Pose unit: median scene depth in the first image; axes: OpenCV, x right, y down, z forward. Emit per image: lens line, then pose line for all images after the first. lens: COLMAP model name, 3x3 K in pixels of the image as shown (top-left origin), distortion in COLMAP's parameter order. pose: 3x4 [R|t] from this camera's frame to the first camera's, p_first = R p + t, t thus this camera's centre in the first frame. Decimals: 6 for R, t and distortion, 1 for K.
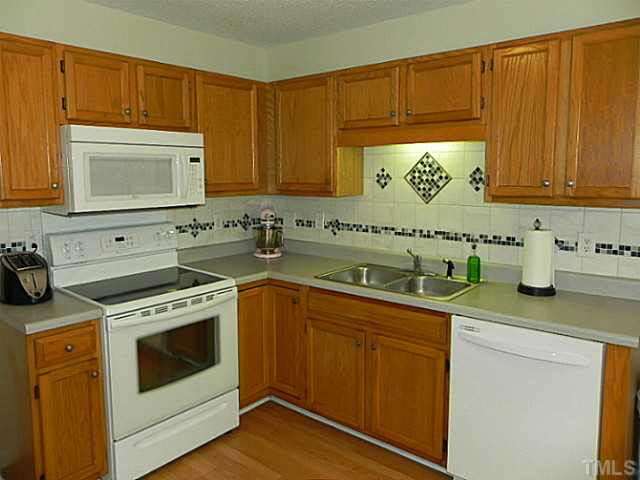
lens RADIAL K [[482.5, 0, 316.7], [0, 482.5, 222.9], [0, 0, 1]] dist [-0.011877, -0.005079]
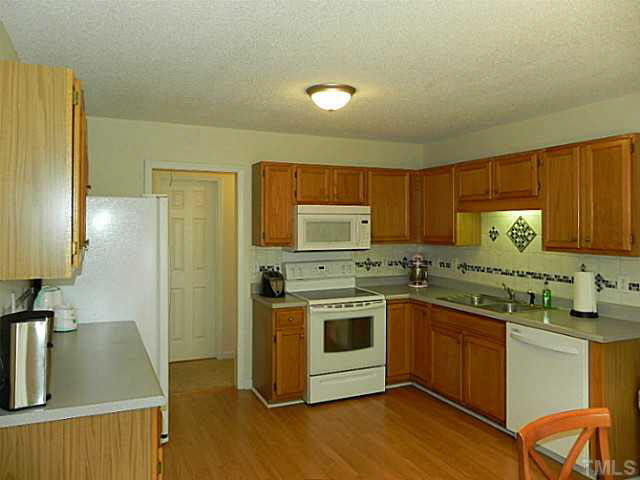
lens RADIAL K [[482.5, 0, 316.7], [0, 482.5, 222.9], [0, 0, 1]] dist [-0.011877, -0.005079]
pose [[0.900565, 0.001172, -0.434719, 0.318673], [-0.047074, 0.994379, -0.094837, 0.038040], [0.432164, 0.105871, 0.895559, -0.556797]]
